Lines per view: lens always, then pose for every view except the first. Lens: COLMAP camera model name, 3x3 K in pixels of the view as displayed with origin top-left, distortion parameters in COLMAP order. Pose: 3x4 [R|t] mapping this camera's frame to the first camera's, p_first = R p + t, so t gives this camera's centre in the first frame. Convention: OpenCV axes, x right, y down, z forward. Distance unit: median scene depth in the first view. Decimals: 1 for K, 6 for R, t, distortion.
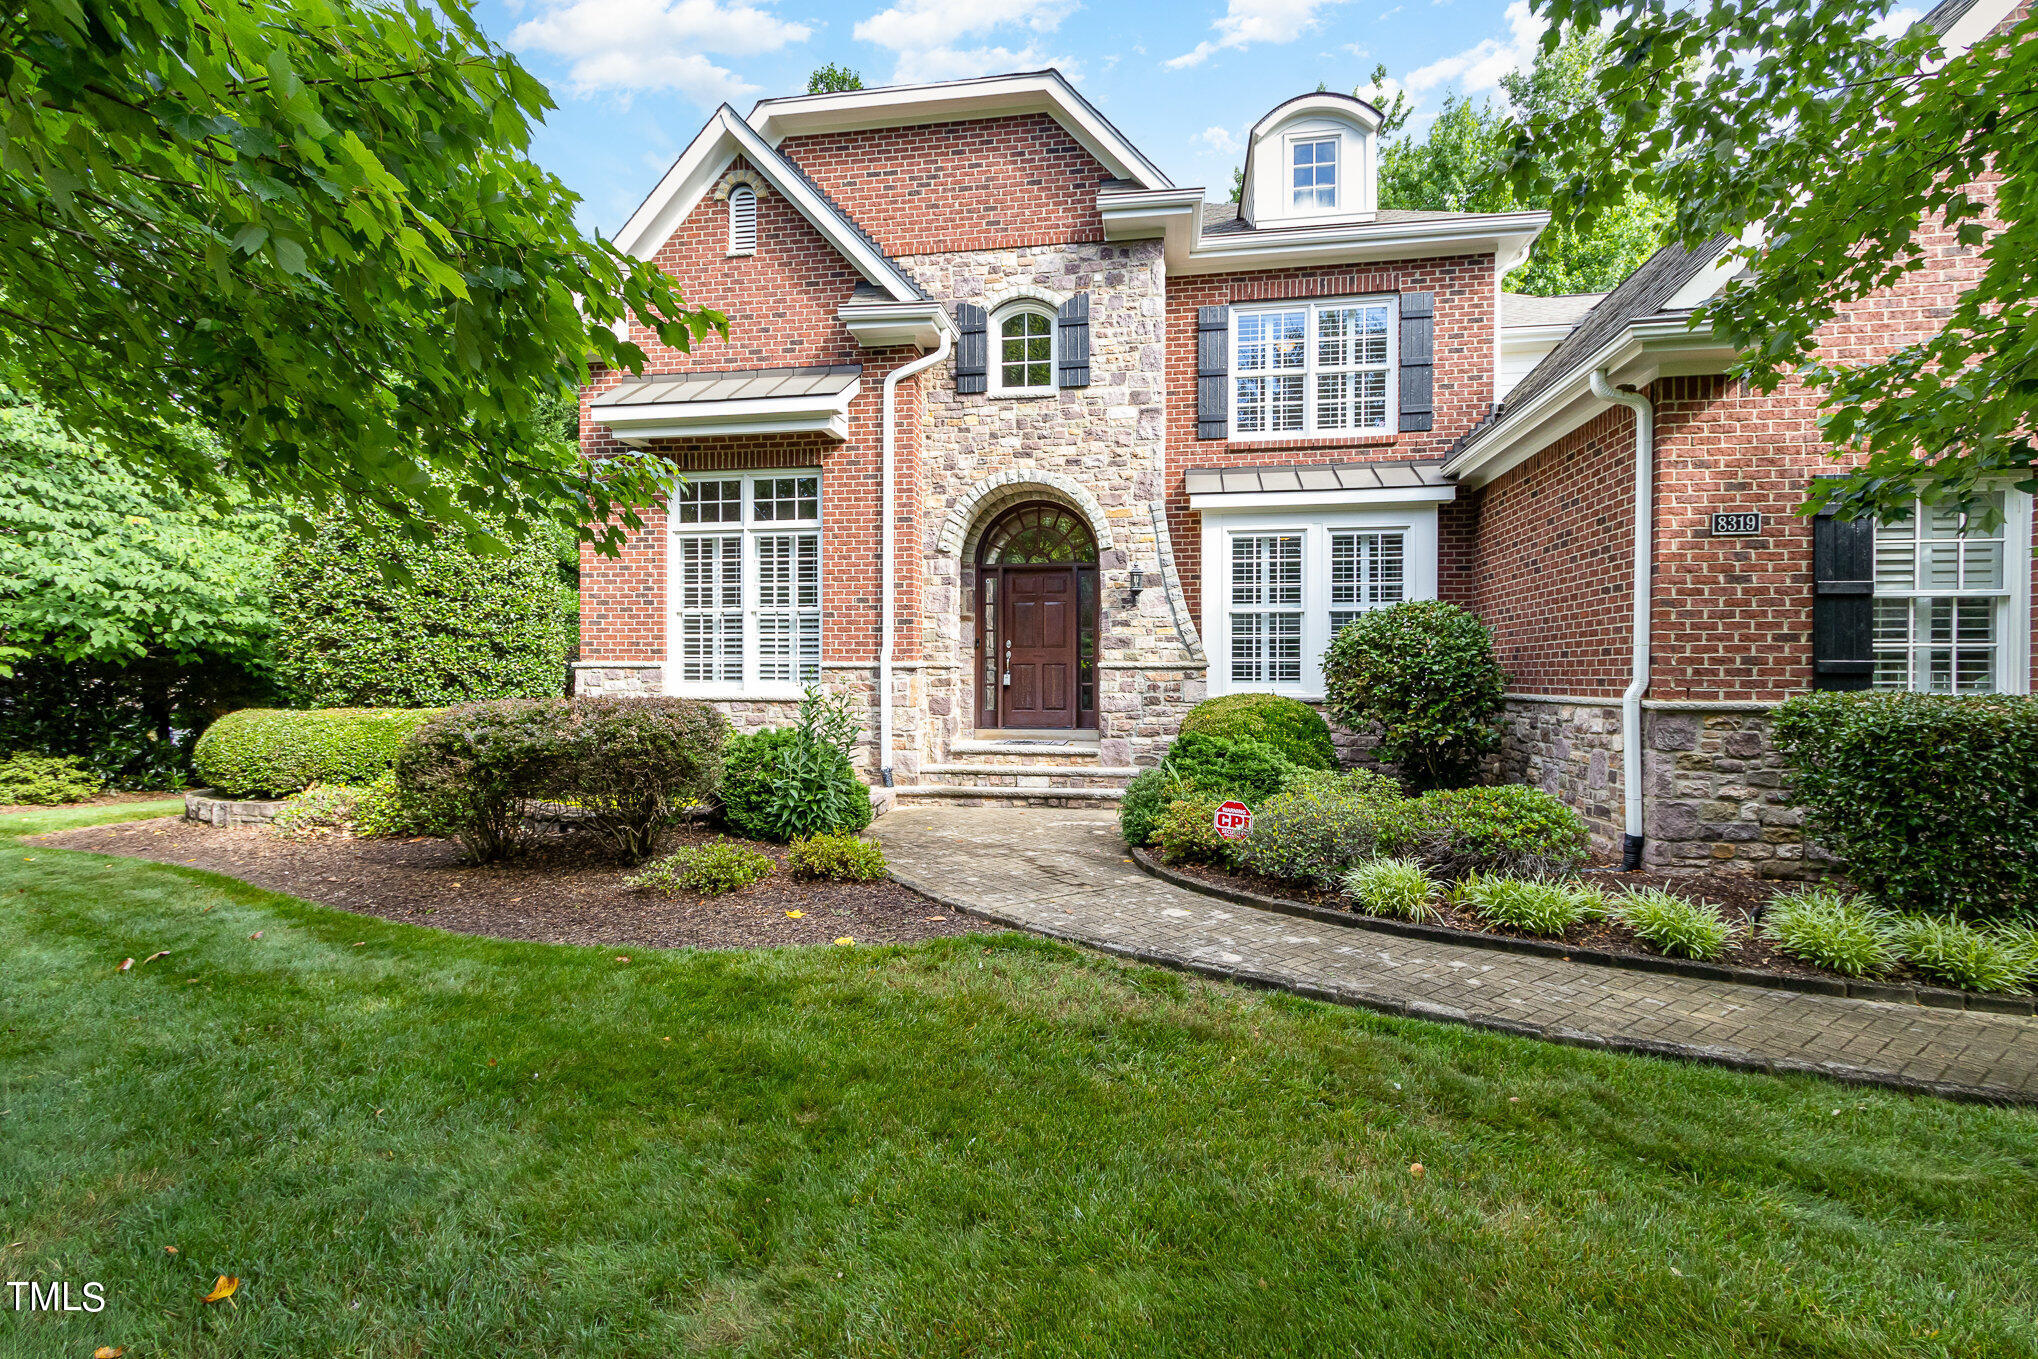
lens RADIAL K [[937.6, 0, 1018.8], [0, 937.6, 681.1], [0, 0, 1]] dist [-0.004870, -0.001036]
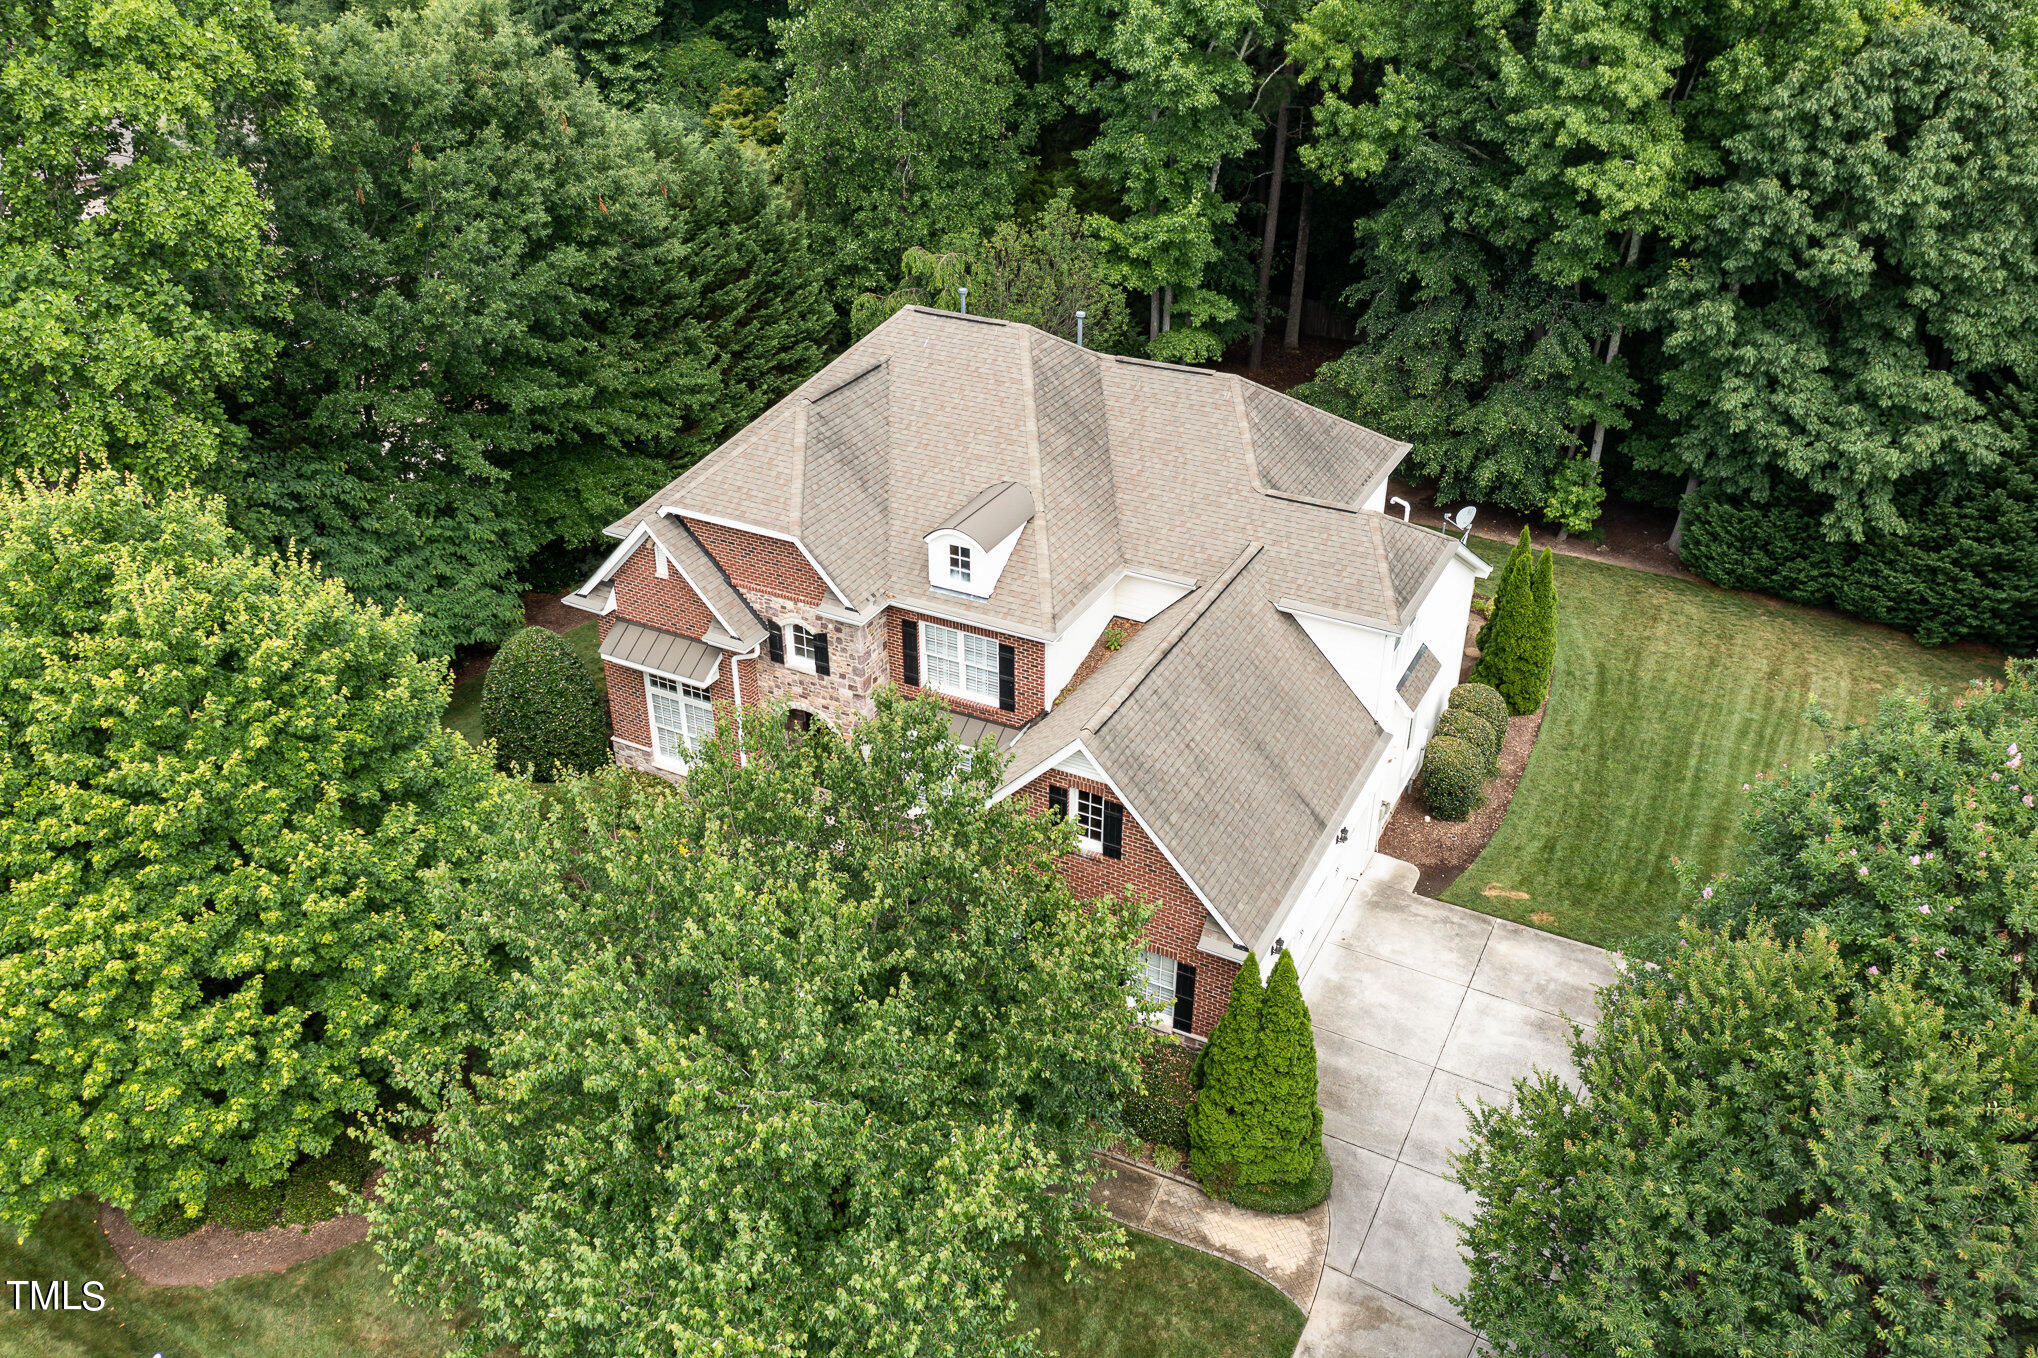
lens RADIAL K [[1597.1, 0, 1017.0], [0, 1597.1, 679.7], [0, 0, 1]] dist [0.003130, -0.005998]
pose [[0.952509, 0.152112, -0.263796, 1.275707], [-0.004403, 0.873086, 0.487547, -1.863926], [0.304479, -0.463231, 0.832292, -1.566799]]
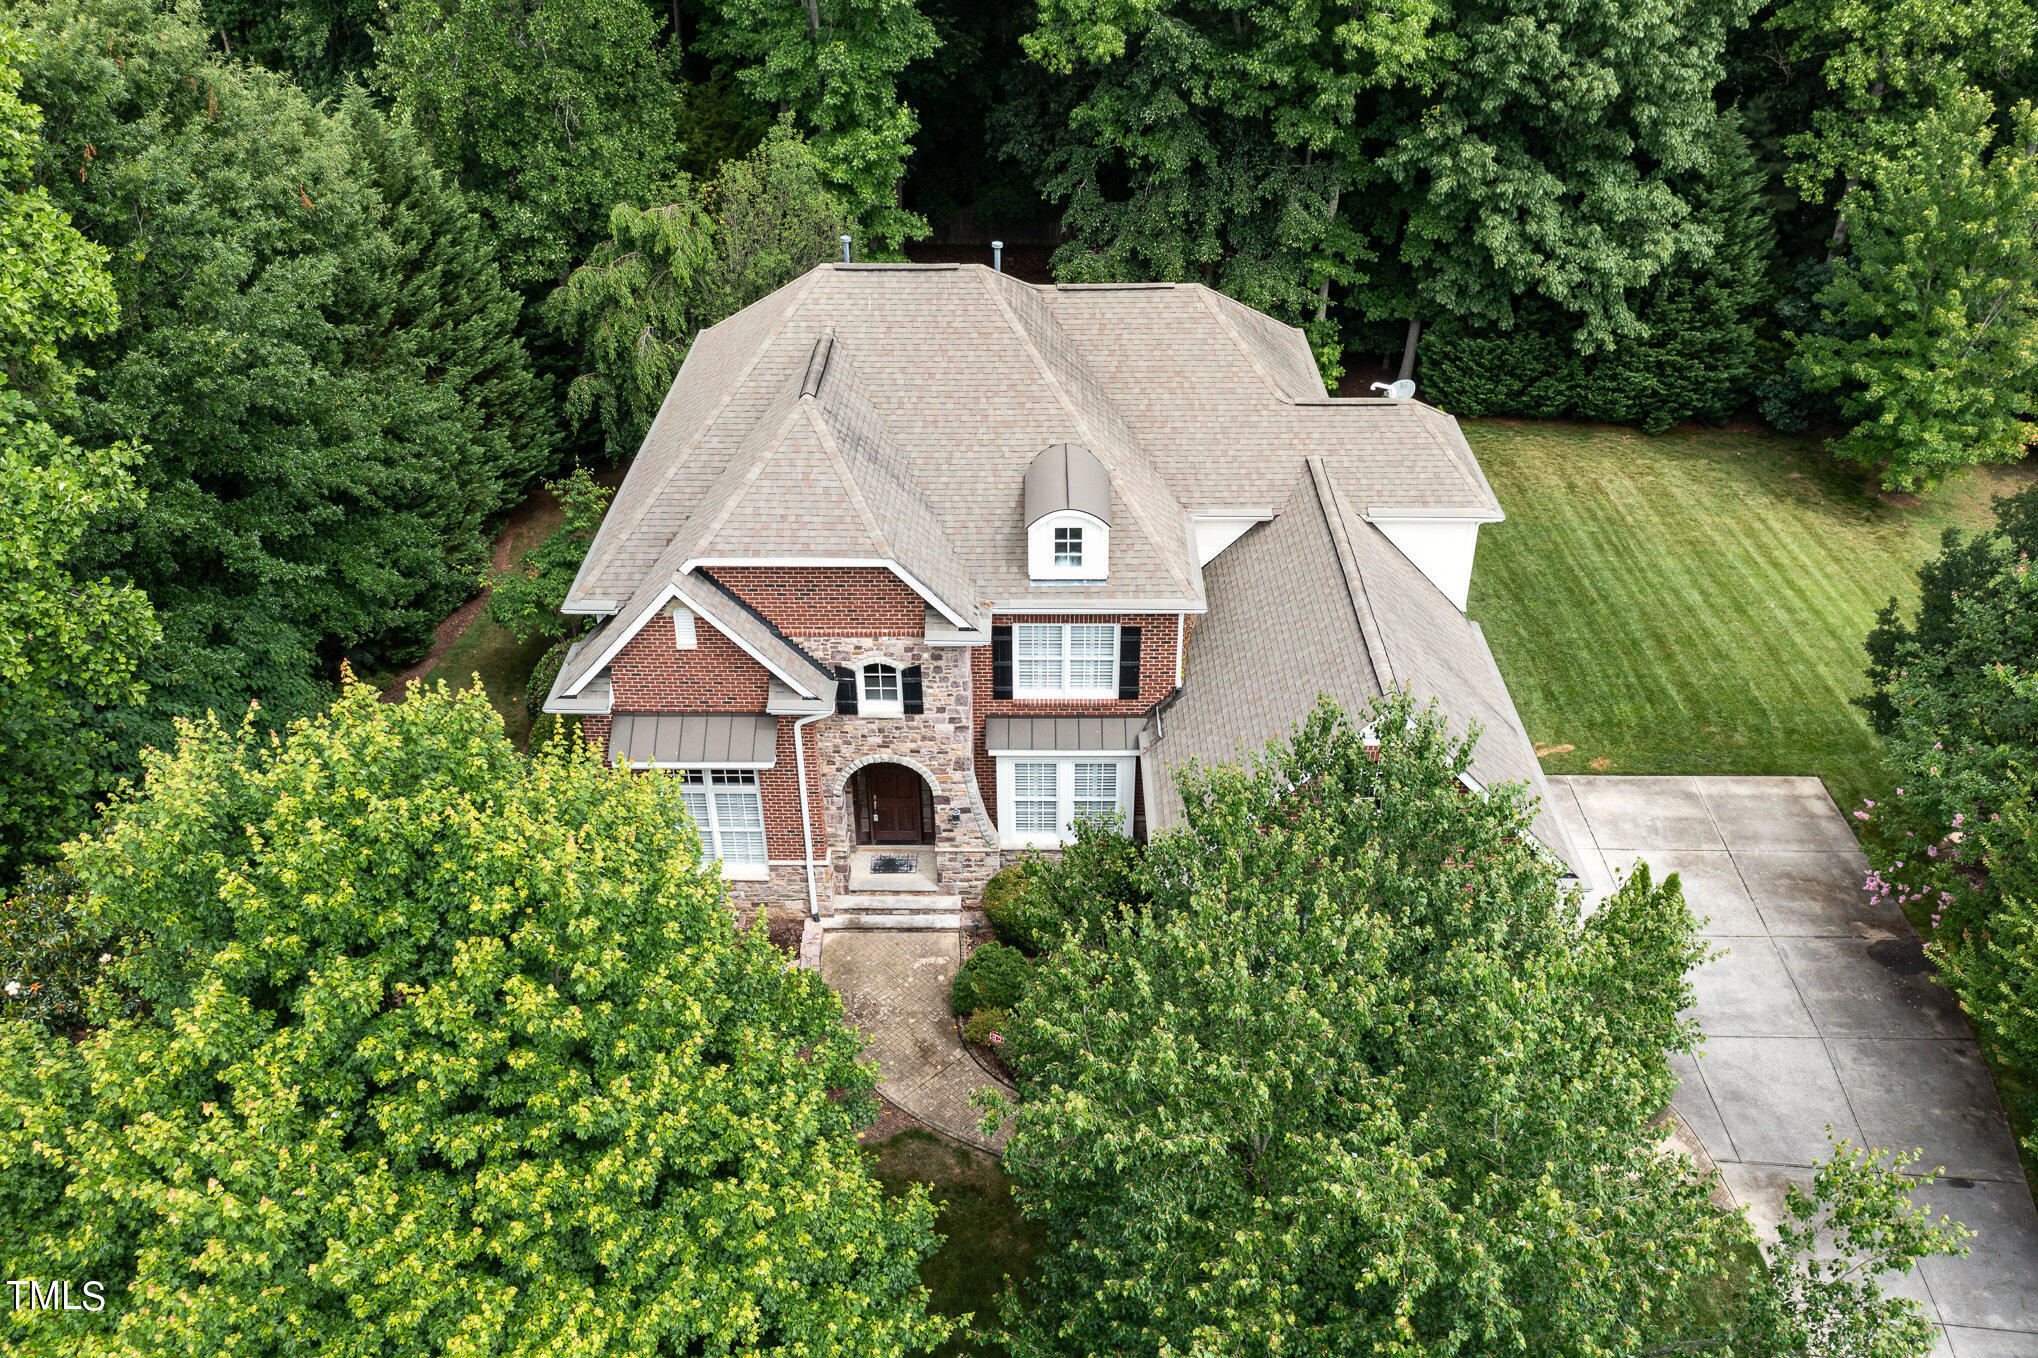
lens RADIAL K [[1597.1, 0, 1019.8], [0, 1597.1, 677.2], [0, 0, 1]] dist [0.003130, -0.005998]
pose [[0.988309, -0.091135, 0.122225, -0.087571], [0.012584, 0.847704, 0.530320, -1.778548], [-0.151942, -0.522582, 0.838941, -1.253106]]
